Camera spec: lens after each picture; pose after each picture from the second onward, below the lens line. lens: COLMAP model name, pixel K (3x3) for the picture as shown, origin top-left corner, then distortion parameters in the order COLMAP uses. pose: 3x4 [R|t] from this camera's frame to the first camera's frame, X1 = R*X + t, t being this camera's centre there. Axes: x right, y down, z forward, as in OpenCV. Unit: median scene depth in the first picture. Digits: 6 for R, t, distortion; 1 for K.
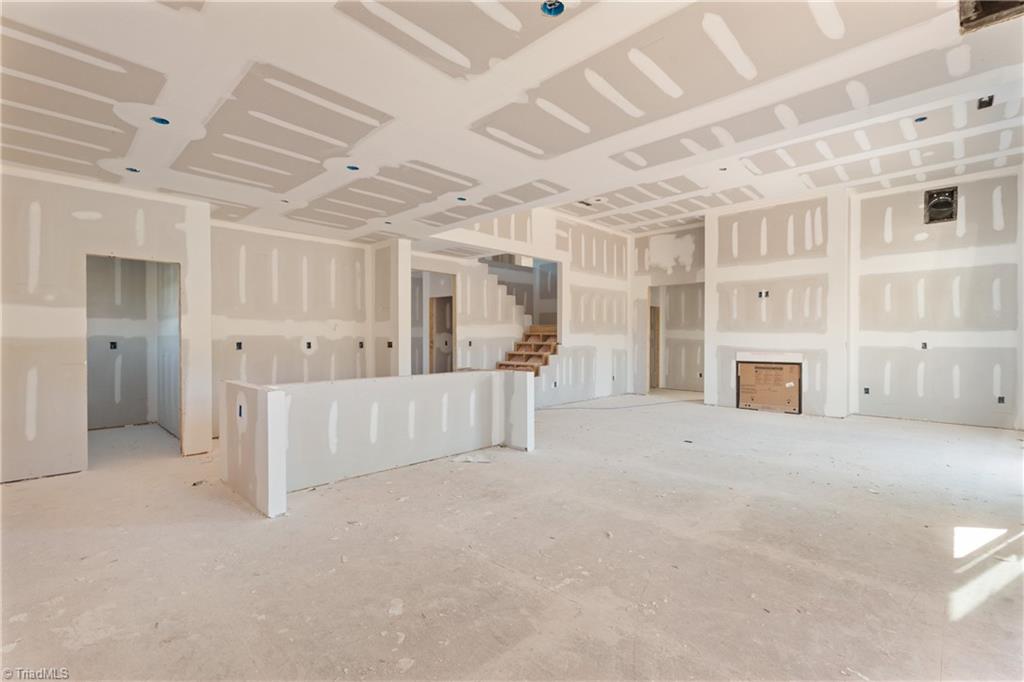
lens RADIAL K [[459.4, 0, 508.2], [0, 459.4, 340.5], [0, 0, 1]] dist [0.000514, -0.000486]
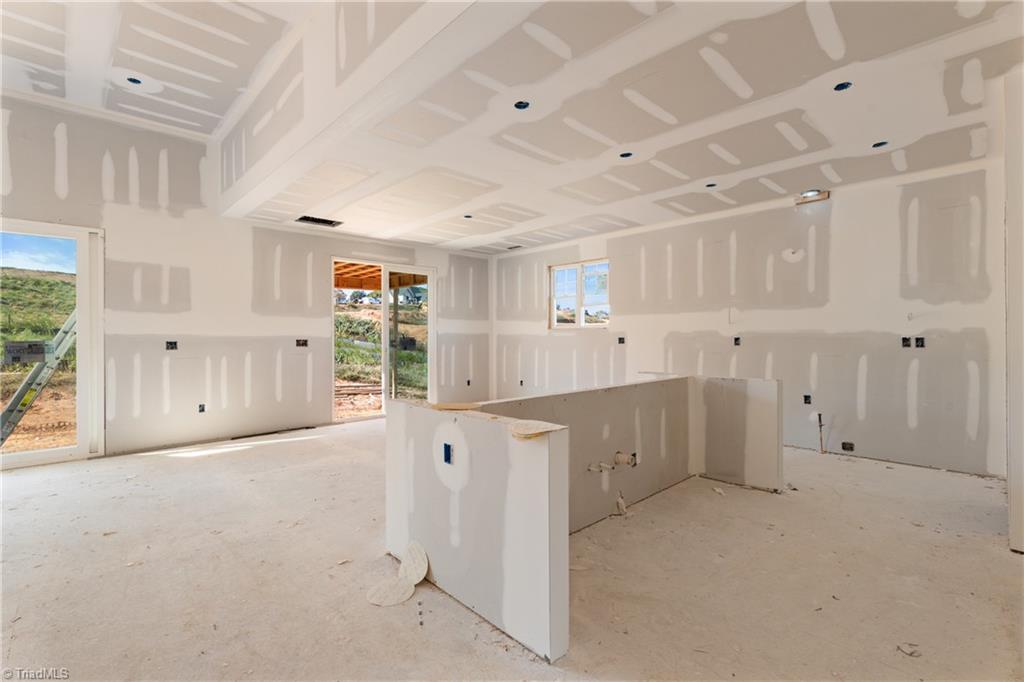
lens RADIAL K [[459.4, 0, 509.6], [0, 459.4, 335.3], [0, 0, 1]] dist [0.000514, -0.000486]
pose [[-0.999416, 0.004414, 0.033898, -0.064385], [0.004445, 0.999990, 0.000820, -0.001578], [-0.033894, 0.000970, -0.999425, 0.997216]]
